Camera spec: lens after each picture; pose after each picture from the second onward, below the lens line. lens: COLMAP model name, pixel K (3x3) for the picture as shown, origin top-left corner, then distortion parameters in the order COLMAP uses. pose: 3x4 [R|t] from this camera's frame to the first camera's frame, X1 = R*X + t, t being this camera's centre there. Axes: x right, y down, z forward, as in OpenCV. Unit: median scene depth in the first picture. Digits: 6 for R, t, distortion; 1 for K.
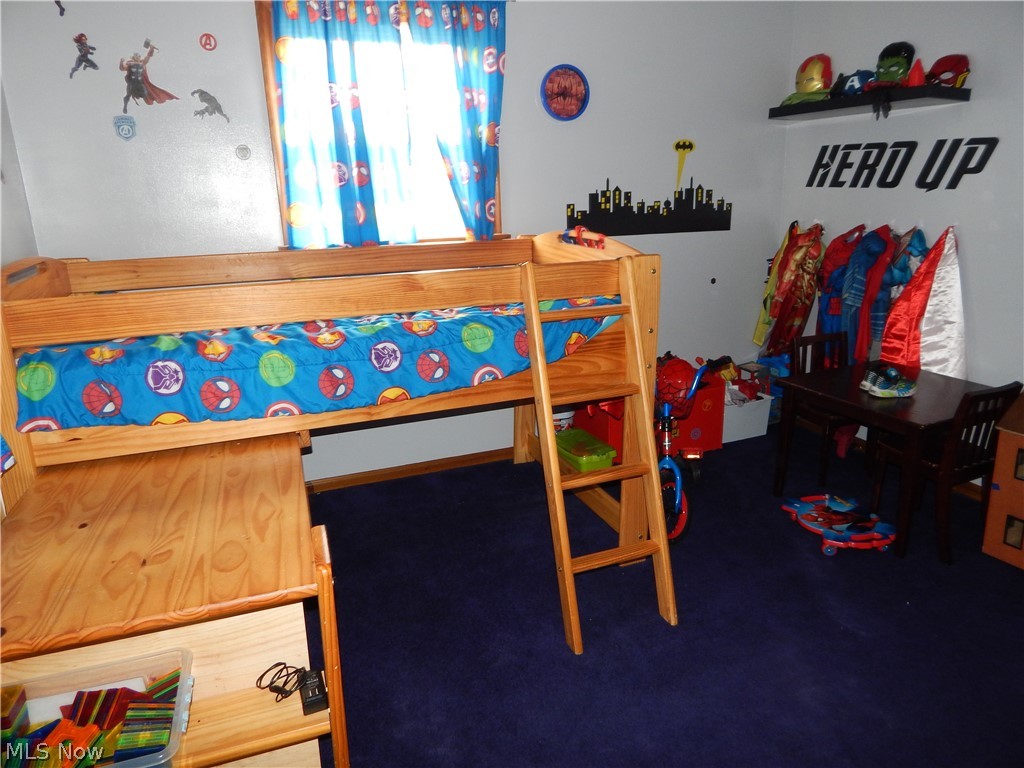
lens RADIAL K [[671.7, 0, 512.4], [0, 671.7, 382.9], [0, 0, 1]] dist [-0.000344, -0.003674]
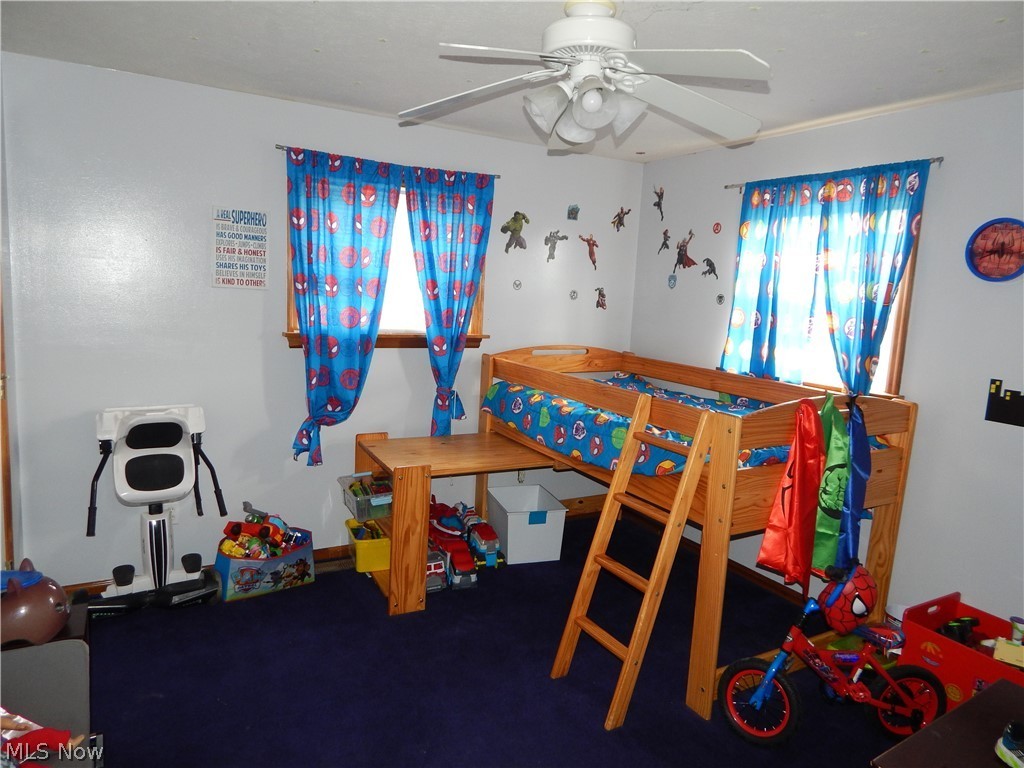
lens RADIAL K [[671.7, 0, 511.6], [0, 671.7, 386.5], [0, 0, 1]] dist [-0.000344, -0.003674]
pose [[0.150596, 0.176492, -0.972713, 0.910353], [-0.333581, 0.935300, 0.118059, -0.186488], [0.930615, 0.306699, 0.199727, 0.353585]]
